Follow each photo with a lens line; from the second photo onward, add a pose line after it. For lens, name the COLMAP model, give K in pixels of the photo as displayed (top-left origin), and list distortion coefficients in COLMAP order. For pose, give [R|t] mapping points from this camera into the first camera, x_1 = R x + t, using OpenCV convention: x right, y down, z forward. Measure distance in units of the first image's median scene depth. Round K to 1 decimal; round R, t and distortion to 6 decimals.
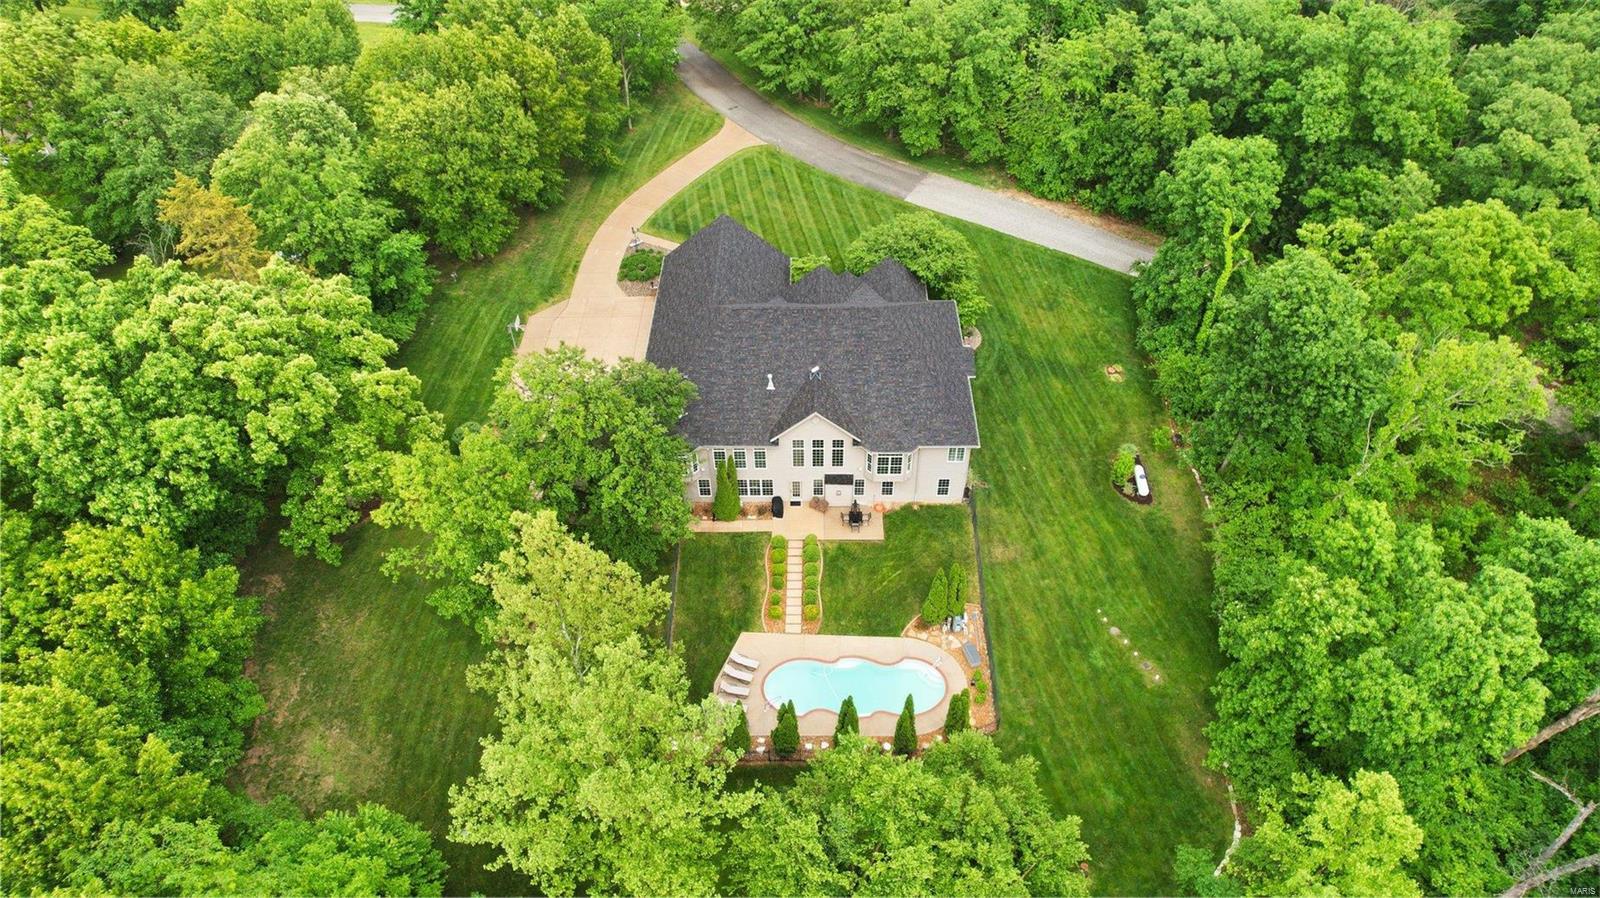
lens RADIAL K [[1017.8, 0, 804.7], [0, 1017.8, 450.9], [0, 0, 1]] dist [-0.047259, 0.001929]
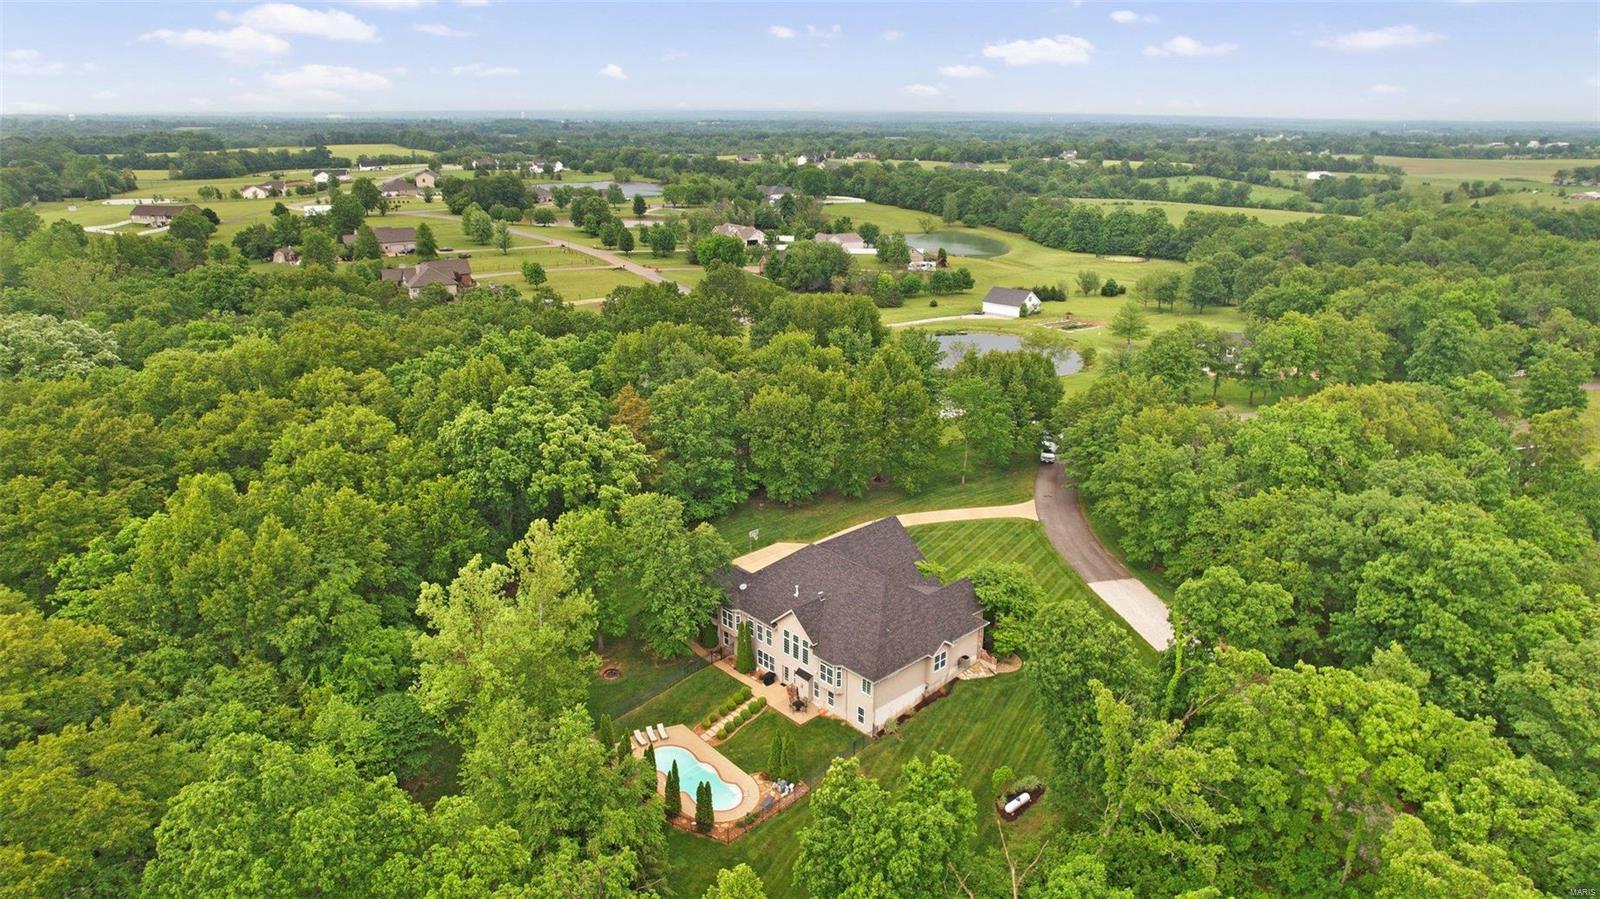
lens RADIAL K [[1017.8, 0, 798.1], [0, 1017.8, 449.5], [0, 0, 1]] dist [-0.047259, 0.001929]
pose [[0.688631, 0.252214, -0.679835, 0.901087], [-0.516442, 0.828717, -0.215676, 0.077268], [0.508994, 0.499617, 0.700933, -0.126381]]
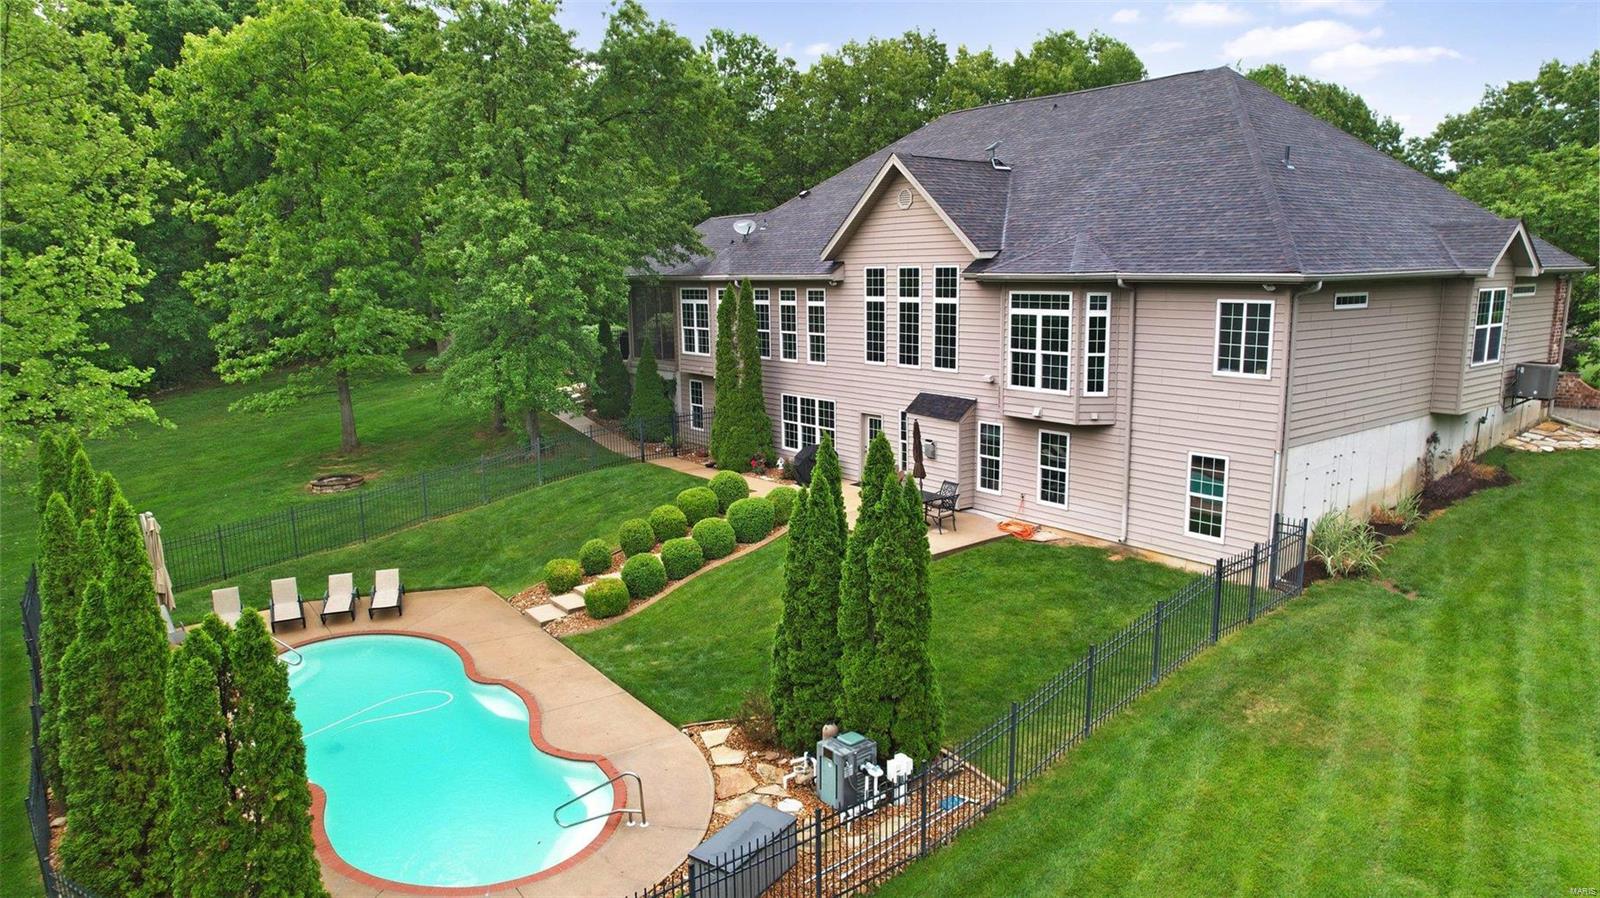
lens RADIAL K [[1017.8, 0, 805.9], [0, 1017.8, 448.0], [0, 0, 1]] dist [-0.047259, 0.001929]
pose [[0.628207, 0.149559, -0.763537, 0.290673], [-0.546852, 0.782943, -0.296568, 0.177465], [0.553451, 0.603848, 0.573637, 0.779723]]
